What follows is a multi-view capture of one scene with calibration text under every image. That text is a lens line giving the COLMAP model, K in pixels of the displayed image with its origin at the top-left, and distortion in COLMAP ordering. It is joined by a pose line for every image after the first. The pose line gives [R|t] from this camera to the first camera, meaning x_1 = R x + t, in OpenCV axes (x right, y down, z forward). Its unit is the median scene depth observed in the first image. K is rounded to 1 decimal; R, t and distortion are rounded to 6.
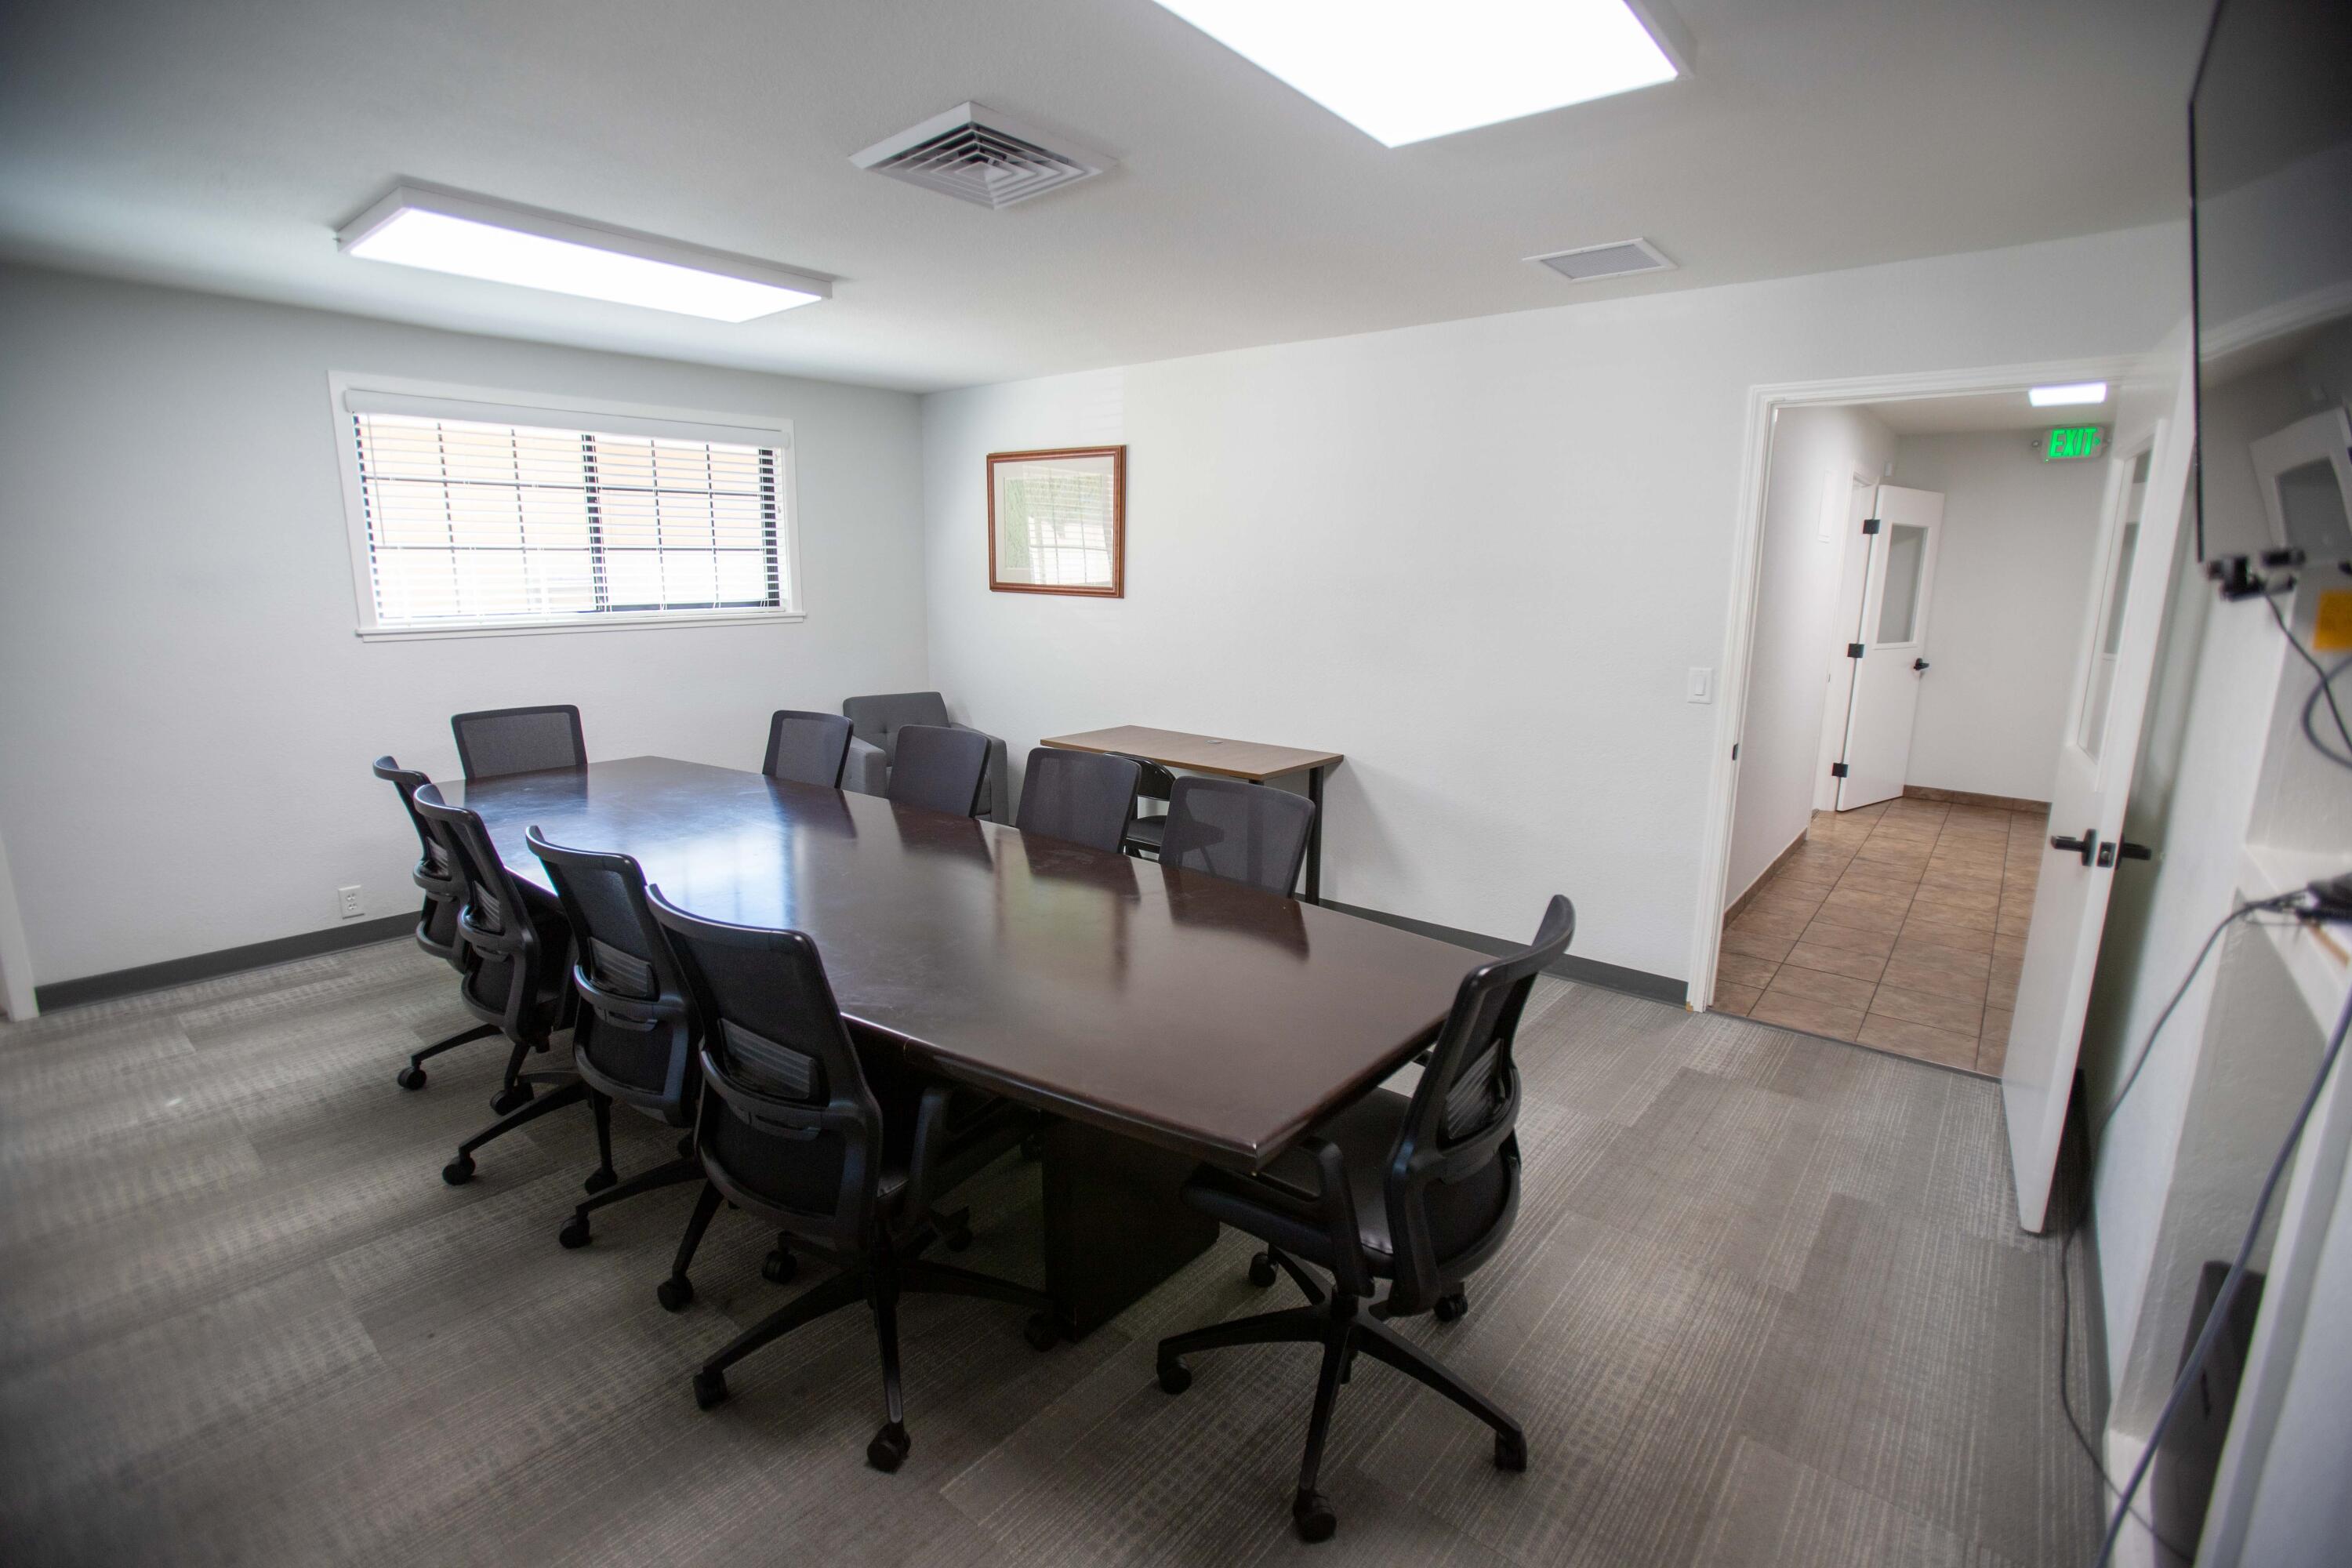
lens RADIAL K [[1073.6, 0, 1176.0], [0, 1073.6, 784.0], [0, 0, 1]] dist [-0.073927, 0.030774]
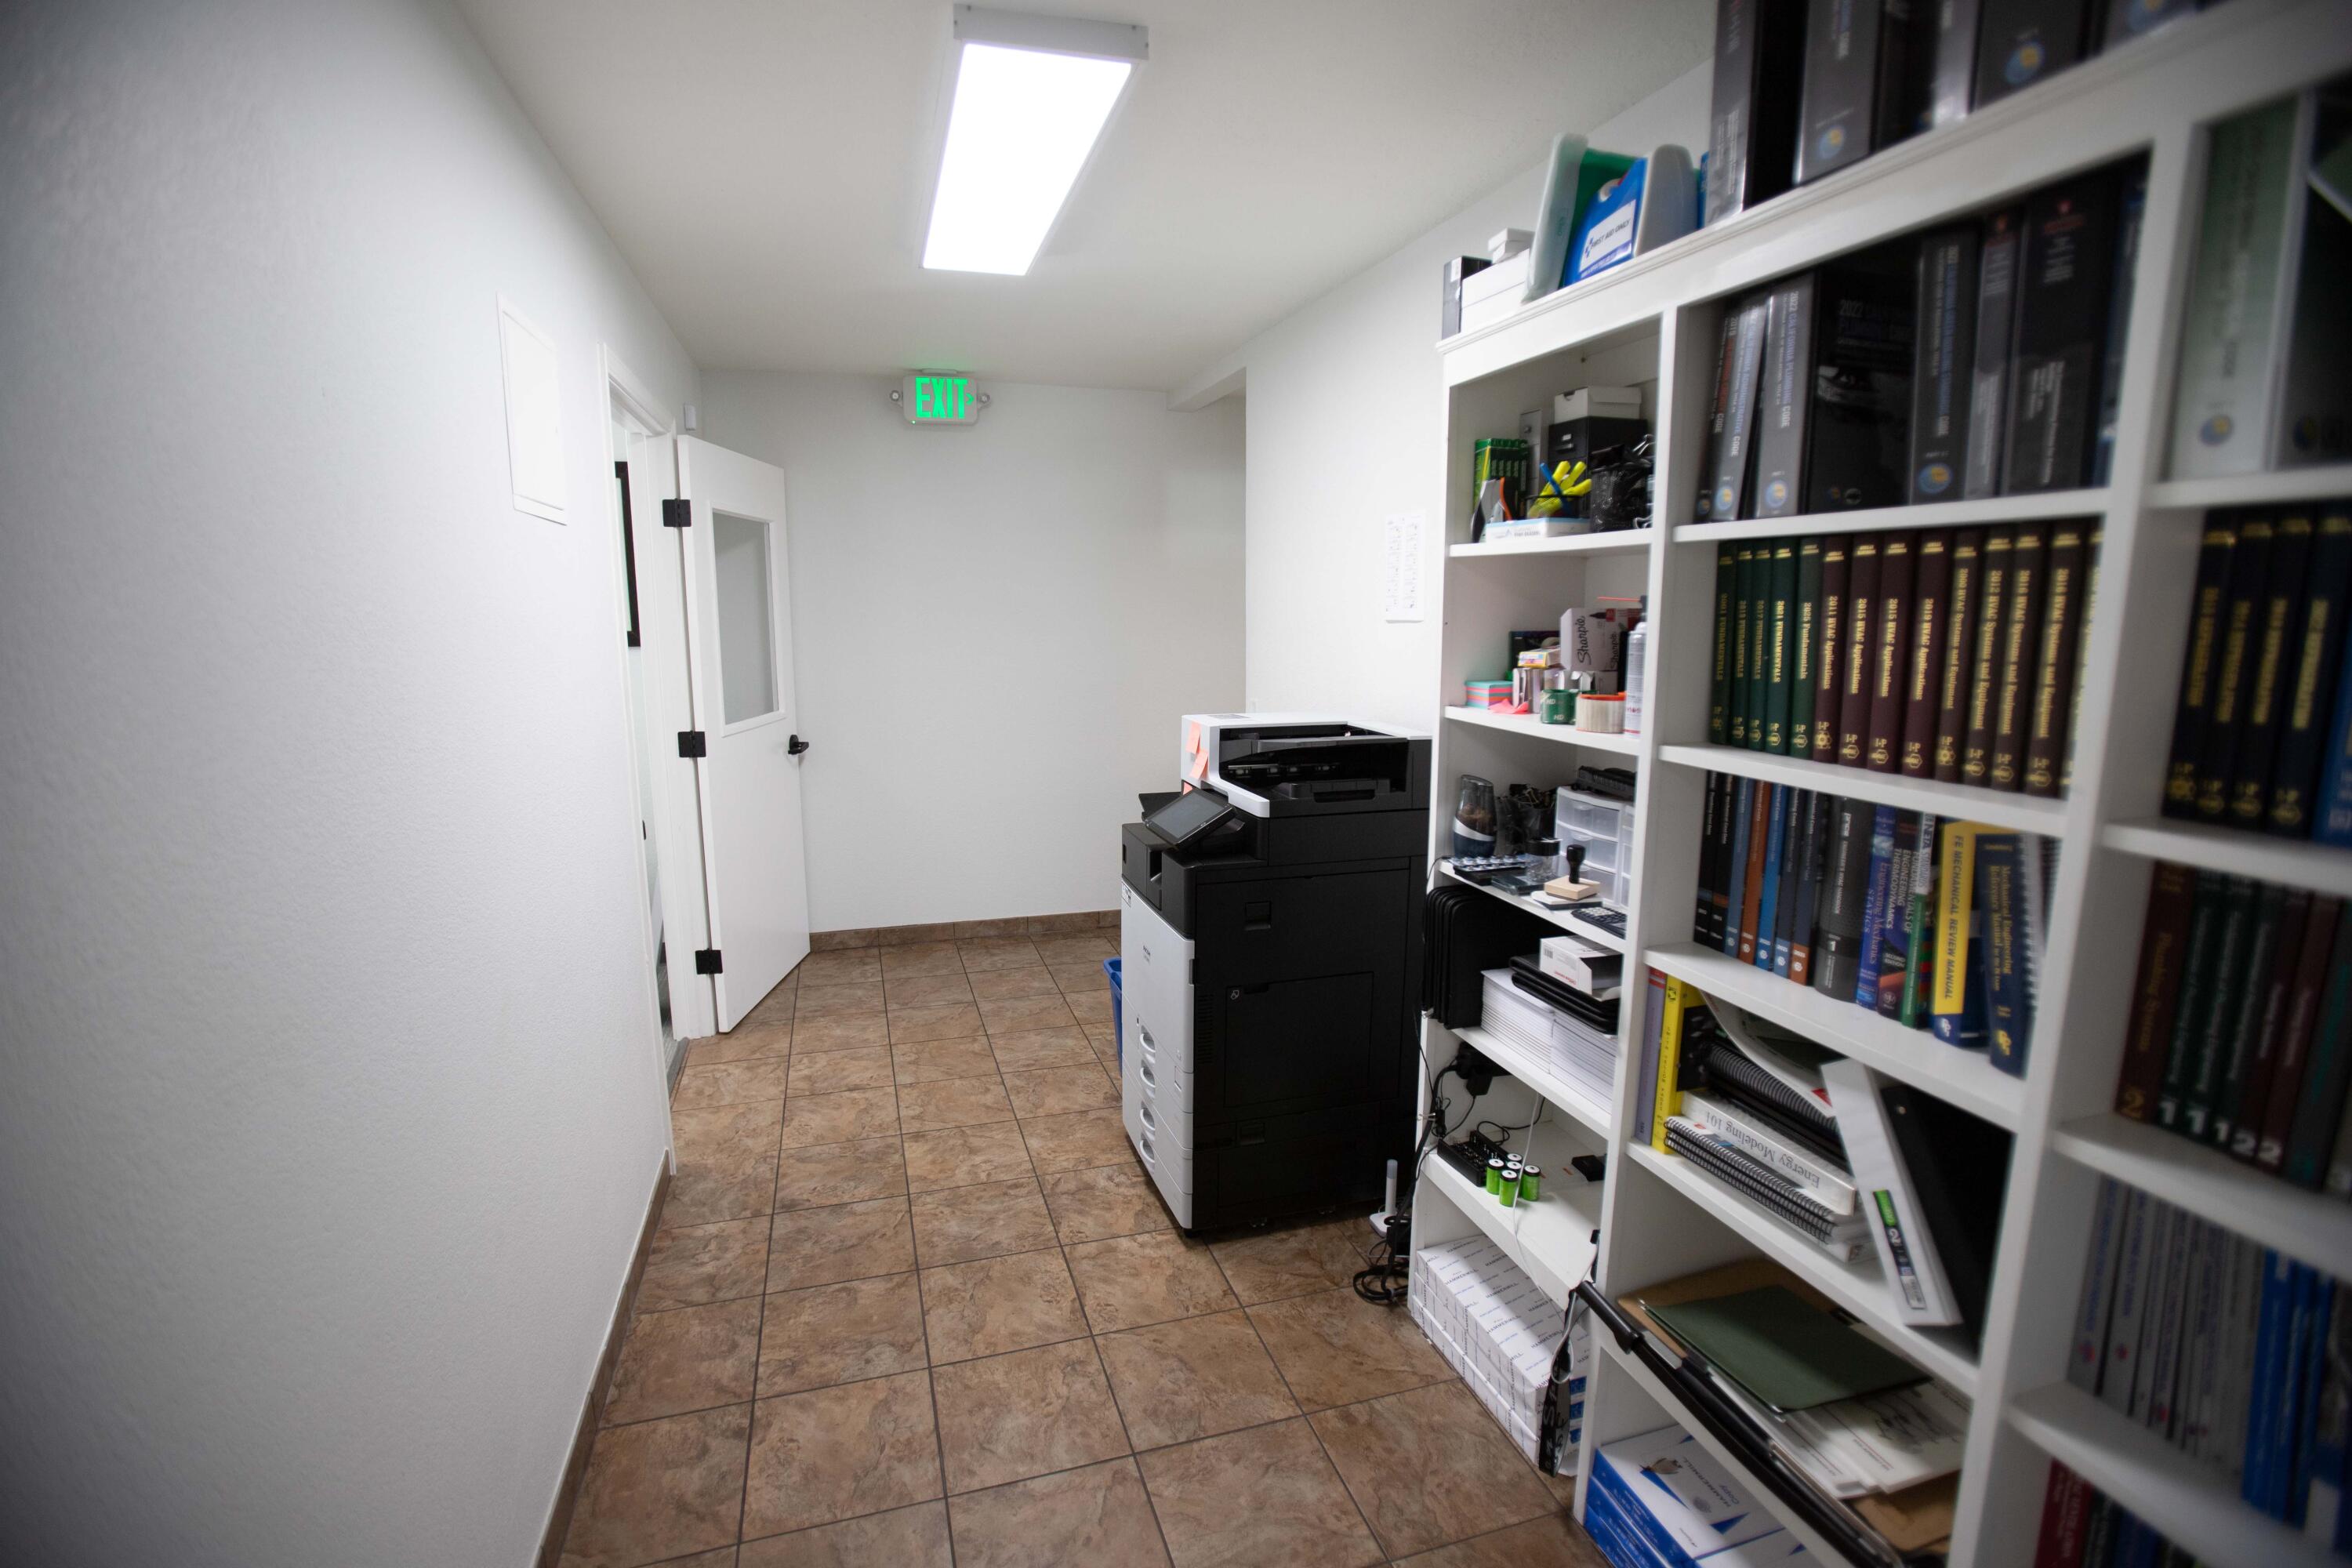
lens RADIAL K [[1073.6, 0, 1176.0], [0, 1073.6, 784.0], [0, 0, 1]] dist [-0.073927, 0.030774]
pose [[0.550110, -0.147860, 0.821898, 0.346536], [0.173511, 0.982959, 0.060701, -0.100196], [-0.816867, 0.109216, 0.566392, 0.504956]]
